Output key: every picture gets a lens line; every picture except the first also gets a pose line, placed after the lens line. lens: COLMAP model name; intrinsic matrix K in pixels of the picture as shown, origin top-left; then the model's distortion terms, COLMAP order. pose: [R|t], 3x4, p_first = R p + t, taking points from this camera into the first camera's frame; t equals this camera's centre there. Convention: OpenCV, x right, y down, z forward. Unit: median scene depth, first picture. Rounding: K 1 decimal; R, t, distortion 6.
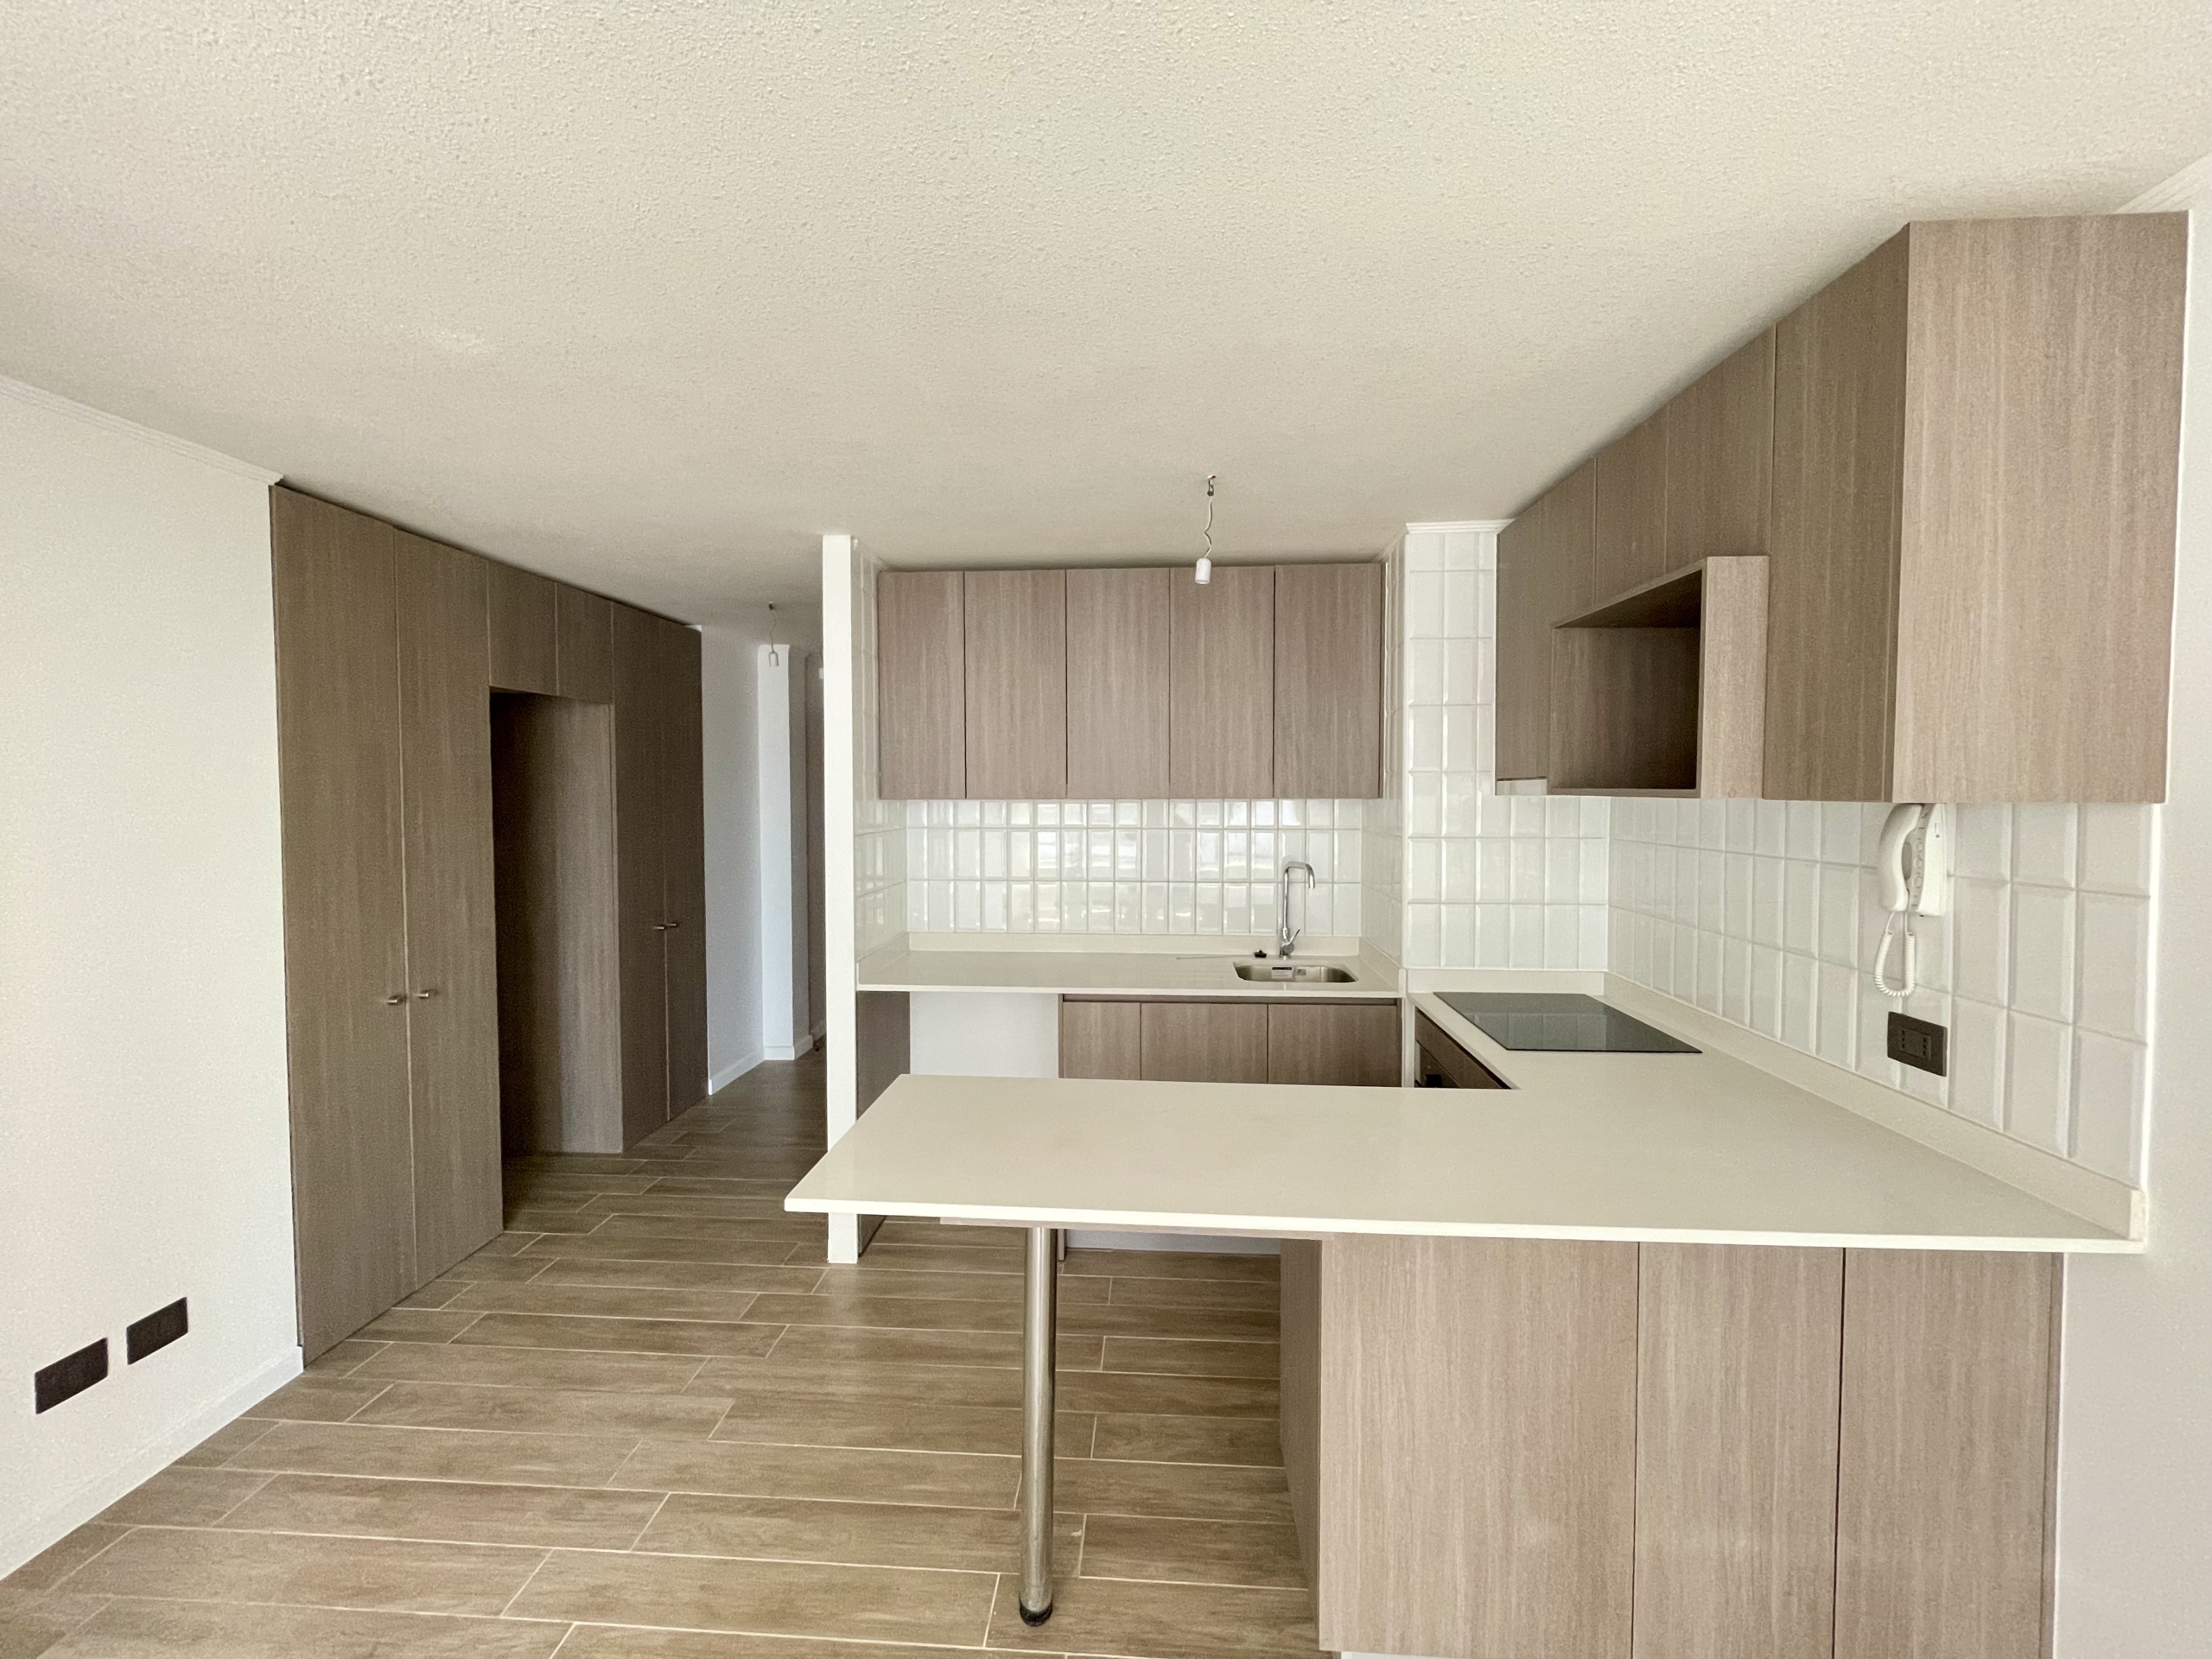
lens RADIAL K [[896.9, 0, 1097.4], [0, 896.9, 822.7], [0, 0, 1]] dist [-0.006472, 0.000100]
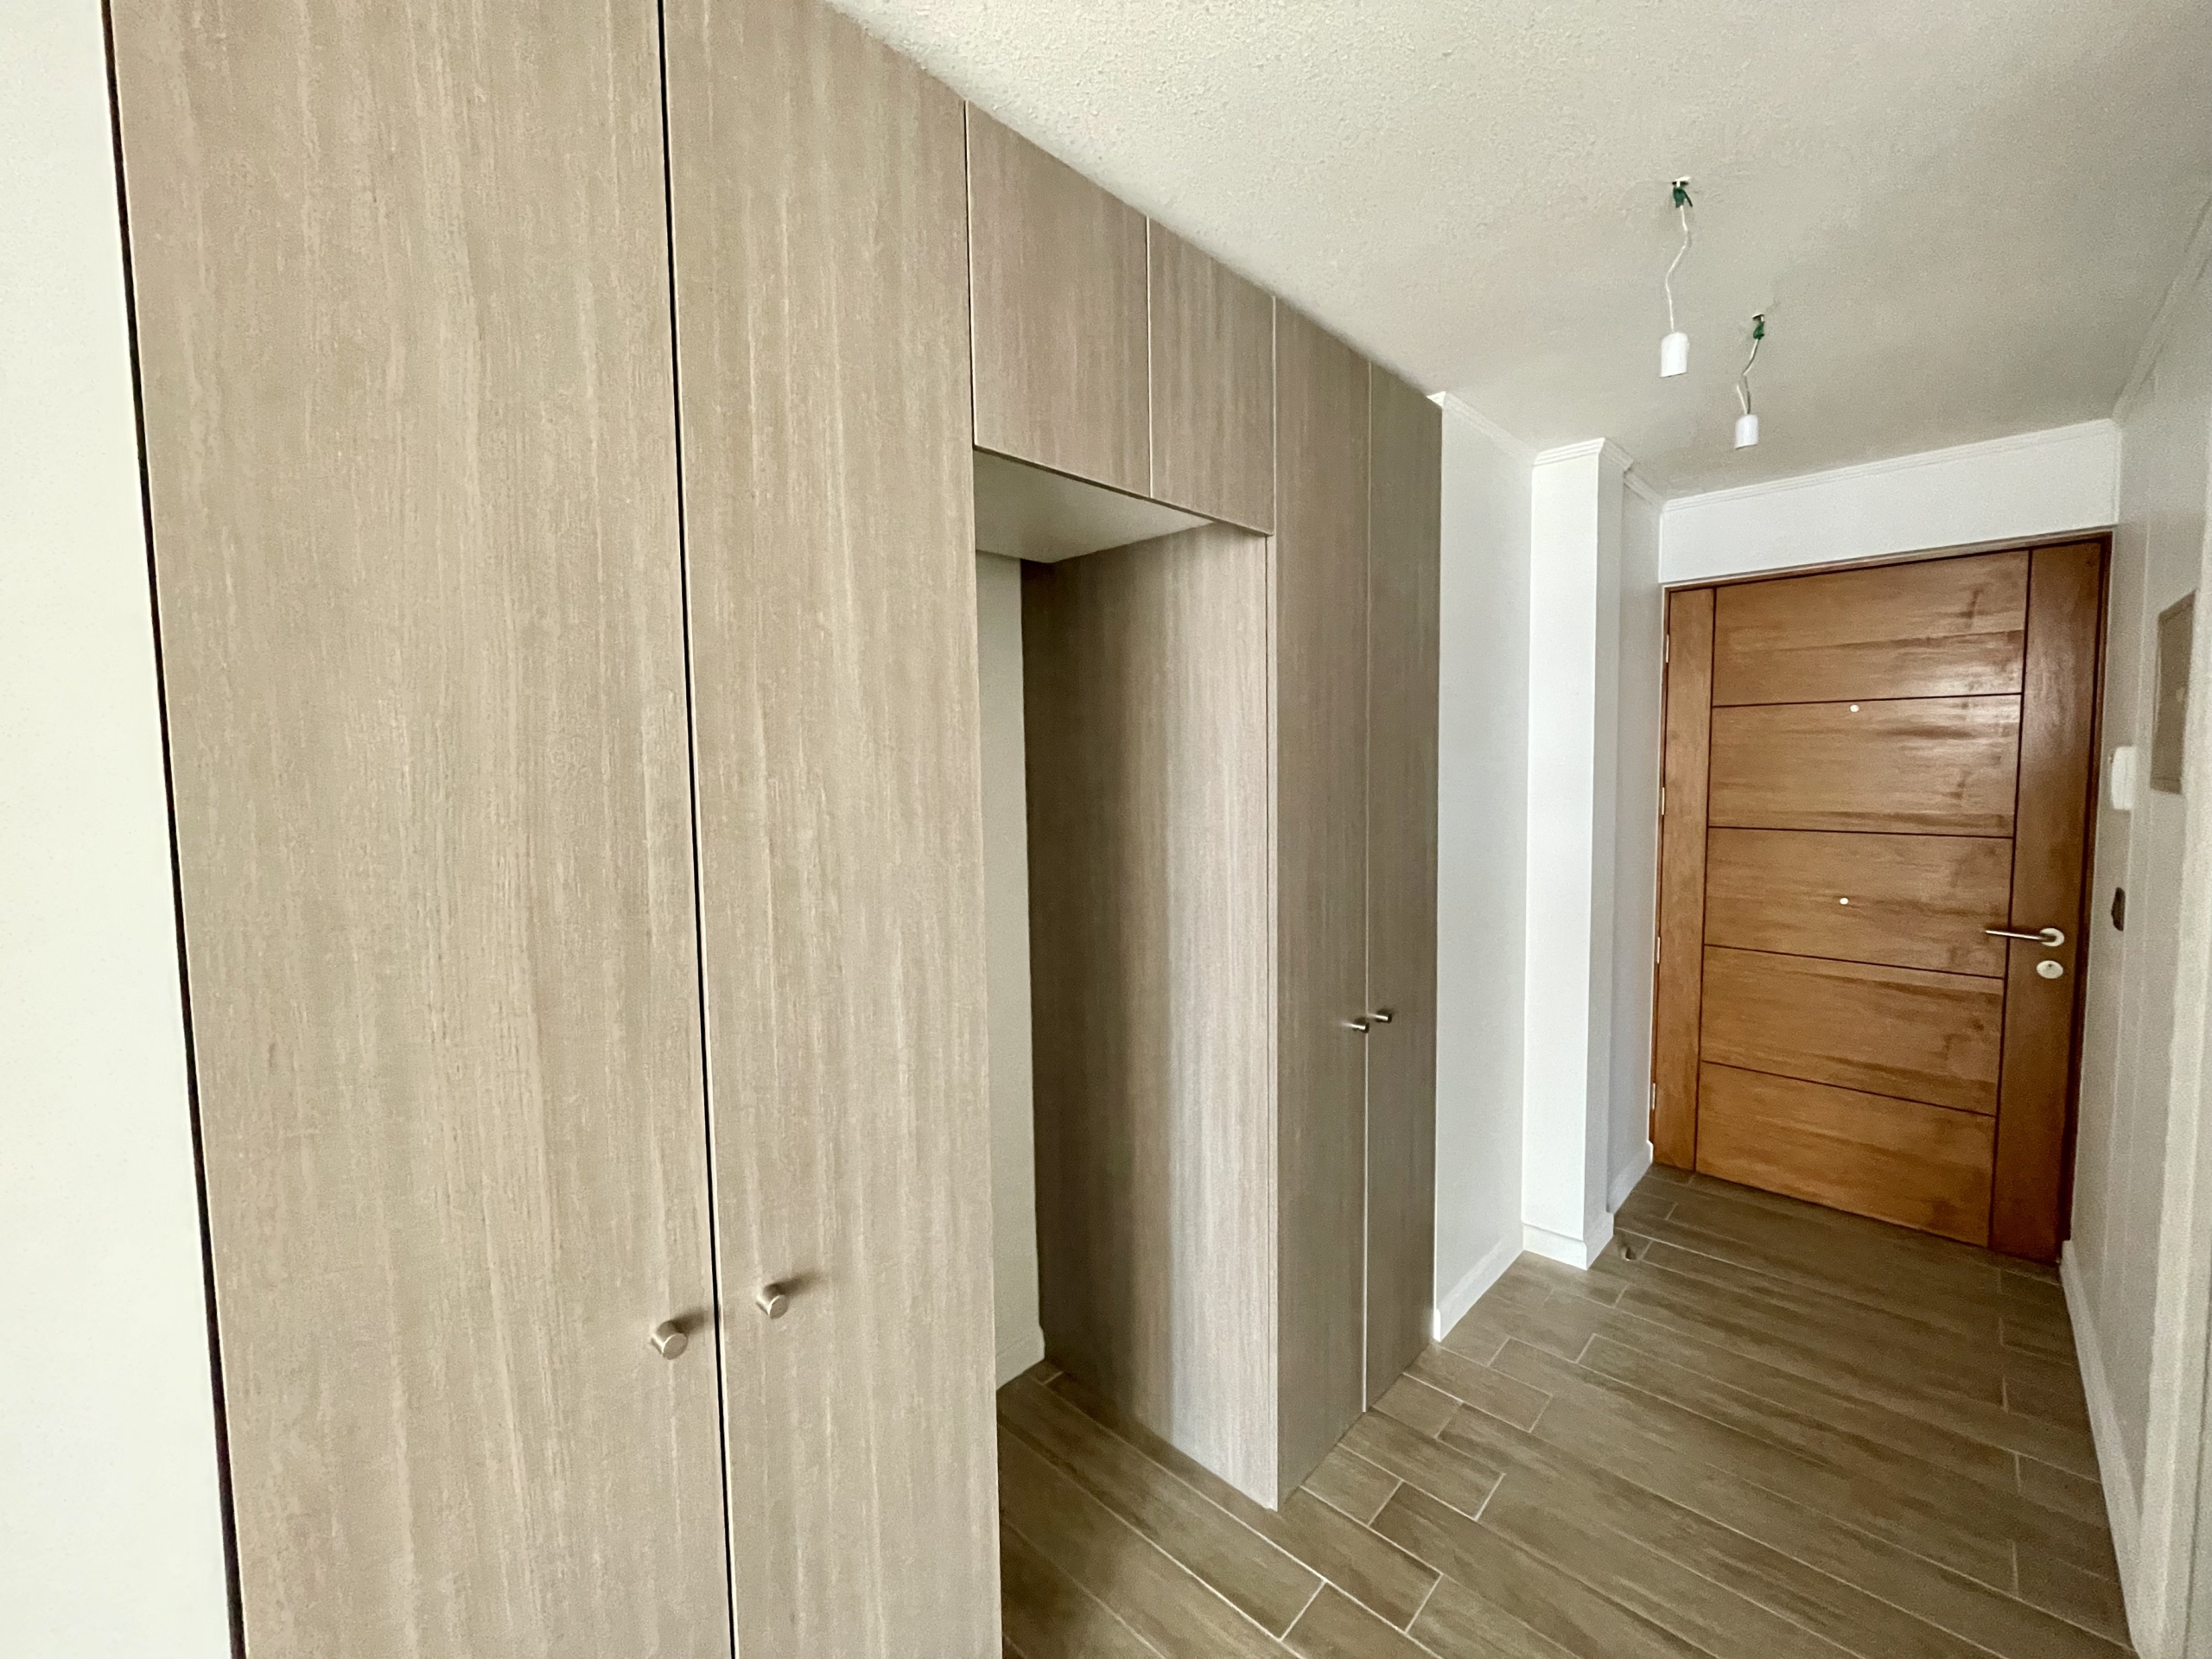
lens RADIAL K [[896.9, 0, 1099.8], [0, 896.9, 826.1], [0, 0, 1]] dist [-0.006472, 0.000100]
pose [[0.768902, 0.033807, -0.638472, -0.317078], [-0.008072, 0.999035, 0.043177, -0.007588], [0.639316, -0.028045, 0.768433, 0.593913]]
